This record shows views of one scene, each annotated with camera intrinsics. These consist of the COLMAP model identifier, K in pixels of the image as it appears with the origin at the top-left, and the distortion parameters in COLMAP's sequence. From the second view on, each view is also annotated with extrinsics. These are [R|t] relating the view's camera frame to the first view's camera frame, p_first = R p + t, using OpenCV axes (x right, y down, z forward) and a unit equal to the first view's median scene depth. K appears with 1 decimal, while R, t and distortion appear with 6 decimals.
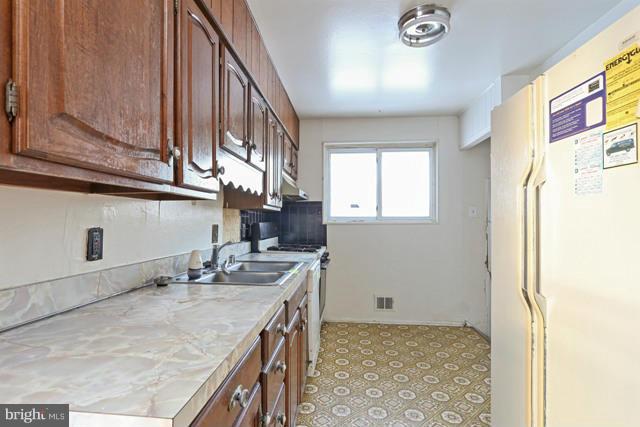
lens RADIAL K [[318.9, 0, 315.4], [0, 318.9, 219.5], [0, 0, 1]] dist [-0.013612, 0.001350]
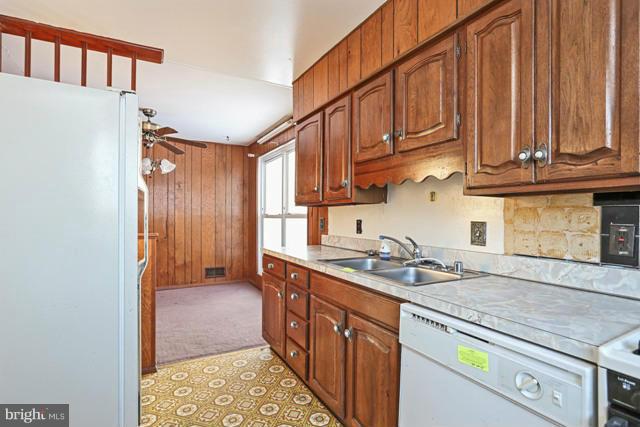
lens RADIAL K [[318.9, 0, 315.4], [0, 318.9, 219.5], [0, 0, 1]] dist [-0.013612, 0.001350]
pose [[-0.840575, 0.006891, -0.541651, 0.242400], [0.003931, 0.999970, 0.006621, 0.003400], [0.541680, 0.003436, -0.840578, 0.821939]]
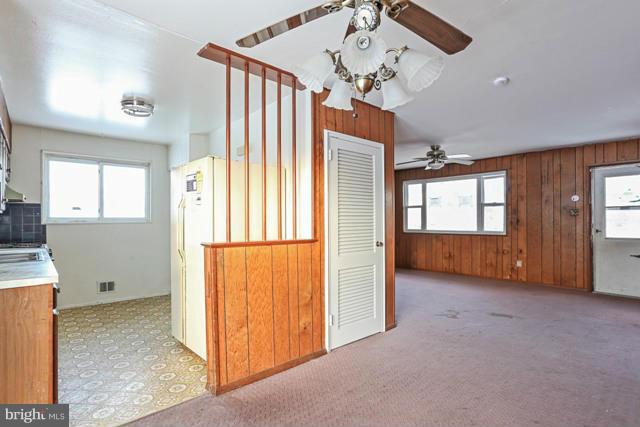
lens RADIAL K [[318.9, 0, 315.4], [0, 318.9, 219.5], [0, 0, 1]] dist [-0.013612, 0.001350]
pose [[0.683109, -0.003556, 0.730308, -0.129967], [0.000004, 0.999988, 0.004865, -0.007788], [-0.730317, -0.003321, 0.683101, -0.442952]]
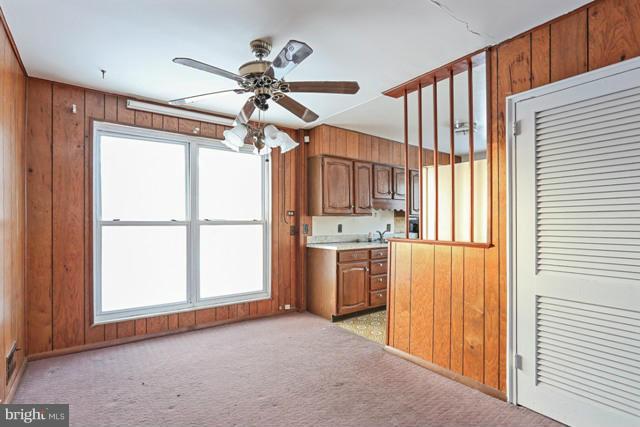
lens RADIAL K [[318.9, 0, 315.4], [0, 318.9, 219.5], [0, 0, 1]] dist [-0.013612, 0.001350]
pose [[0.650905, -0.011315, -0.759075, 0.648162], [0.008386, 0.999935, -0.007715, -0.001604], [0.759113, -0.001344, 0.650957, -0.559338]]
